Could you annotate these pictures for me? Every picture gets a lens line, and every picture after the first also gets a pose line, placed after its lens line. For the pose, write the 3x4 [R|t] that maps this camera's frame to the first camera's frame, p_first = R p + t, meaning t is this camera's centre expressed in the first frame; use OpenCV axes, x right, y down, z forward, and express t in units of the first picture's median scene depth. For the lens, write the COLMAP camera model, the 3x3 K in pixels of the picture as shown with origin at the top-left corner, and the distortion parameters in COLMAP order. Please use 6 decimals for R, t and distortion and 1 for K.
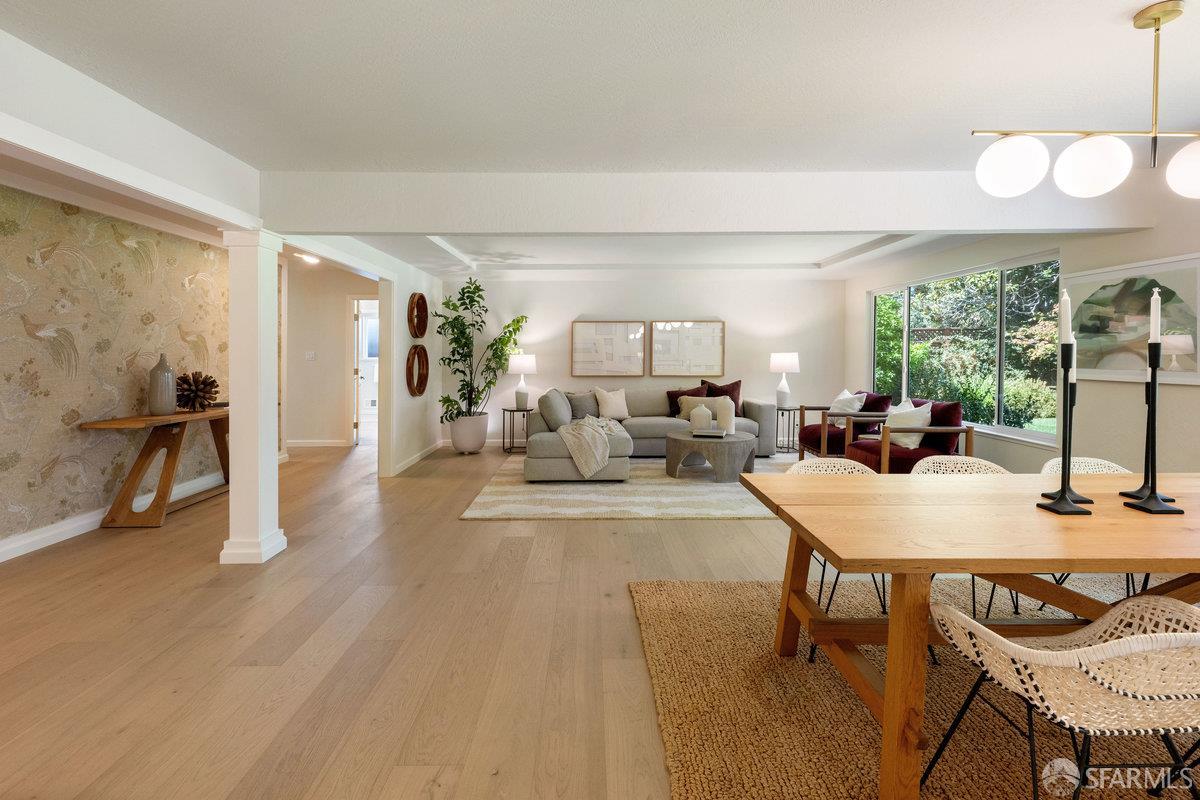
lens RADIAL K [[544.3, 0, 600.0], [0, 544.3, 400.0], [0, 0, 1]] dist [-0.003426, 0.000005]
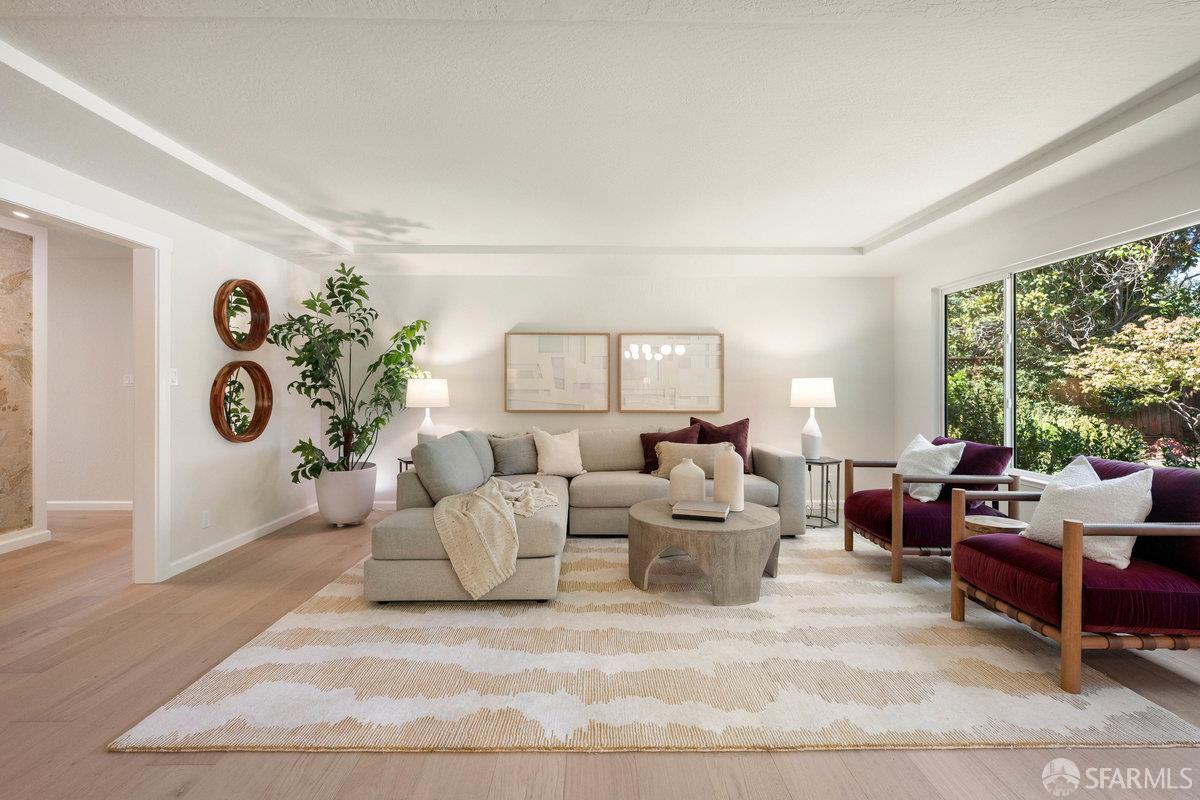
lens RADIAL K [[544.3, 0, 600.0], [0, 544.3, 400.0], [0, 0, 1]] dist [-0.003426, 0.000005]
pose [[0.999976, 0.004509, 0.005175, 0.071603], [-0.004178, 0.998044, -0.062374, -0.016334], [-0.005446, 0.062351, 0.998039, 0.329519]]
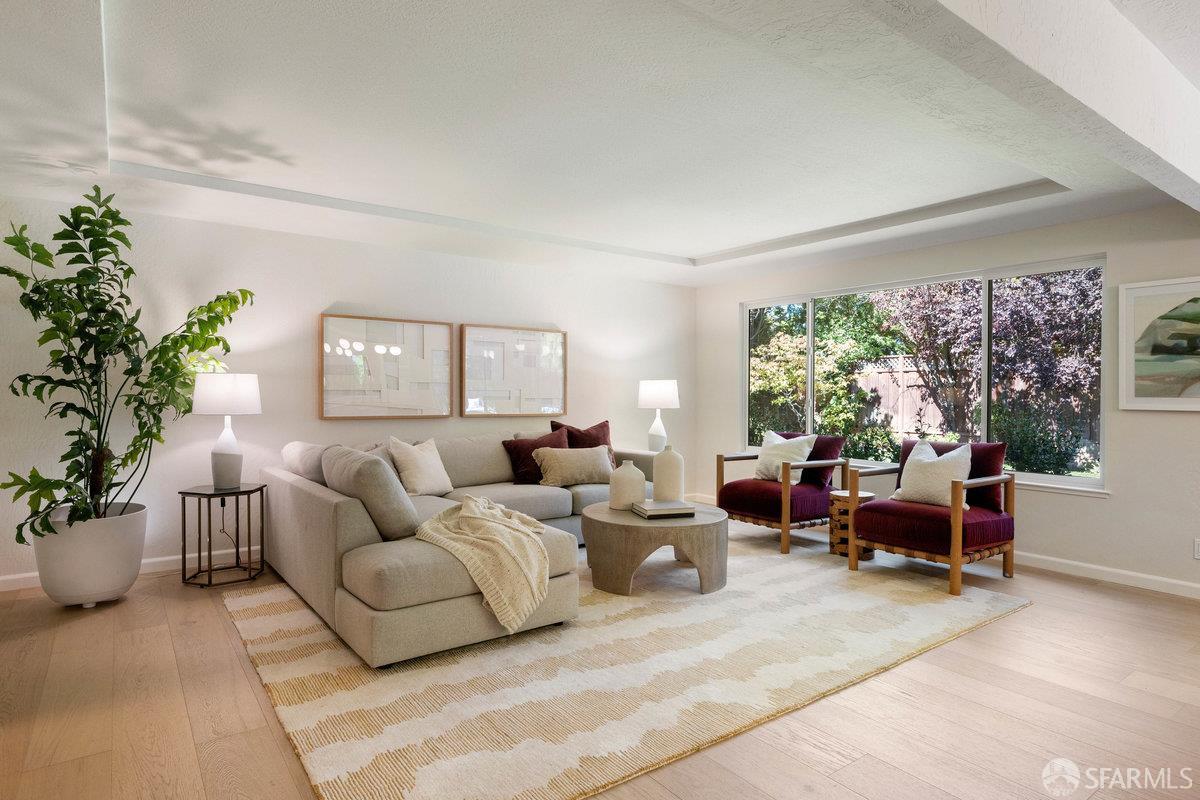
lens RADIAL K [[658.4, 0, 599.4], [0, 658.4, 412.5], [0, 0, 1]] dist [-0.003740, -0.001004]
pose [[0.812373, -0.010163, 0.583049, -0.219790], [0.040002, 0.998464, -0.038331, -0.015803], [-0.581764, 0.054462, 0.811532, 0.361876]]
